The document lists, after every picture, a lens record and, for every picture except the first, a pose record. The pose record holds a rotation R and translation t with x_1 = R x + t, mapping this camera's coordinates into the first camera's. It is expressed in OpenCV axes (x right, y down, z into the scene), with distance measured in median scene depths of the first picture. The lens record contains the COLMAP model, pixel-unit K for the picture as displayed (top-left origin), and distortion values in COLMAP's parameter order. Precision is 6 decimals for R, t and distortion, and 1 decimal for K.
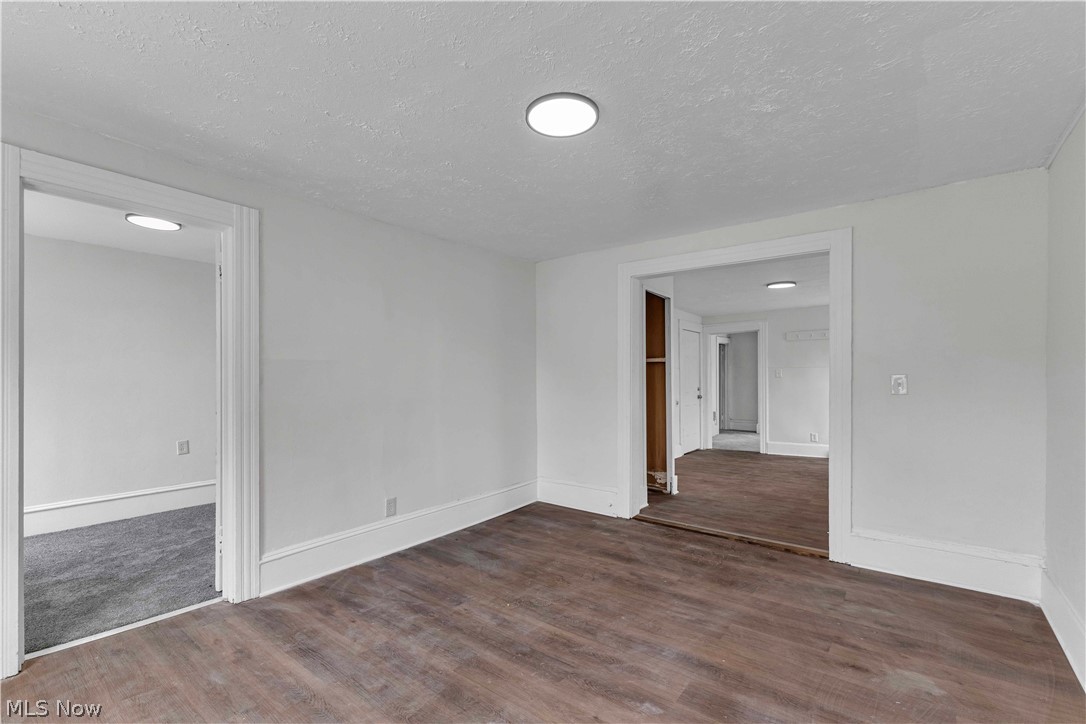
lens RADIAL K [[483.0, 0, 539.4], [0, 483.0, 371.0], [0, 0, 1]] dist [0.002146, -0.000628]
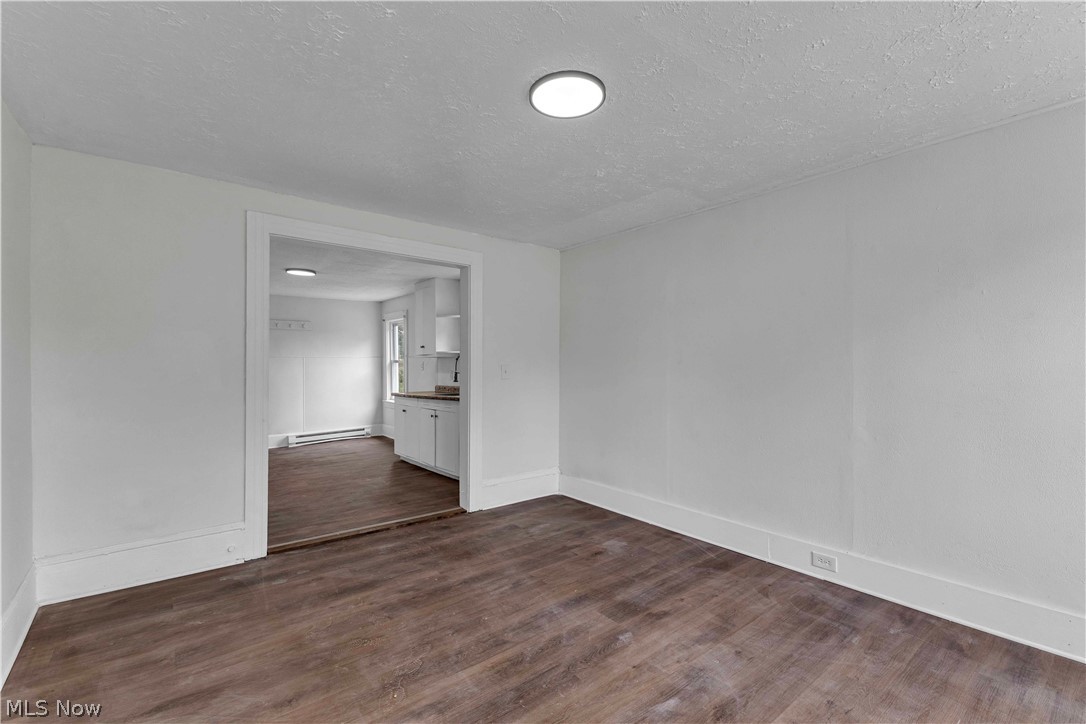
lens RADIAL K [[483.0, 0, 539.5], [0, 483.0, 362.3], [0, 0, 1]] dist [0.002146, -0.000628]
pose [[0.225014, 0.007514, 0.974326, -0.589268], [-0.009503, 0.999940, -0.005517, 0.006297], [-0.974309, -0.008017, 0.225072, 0.546077]]
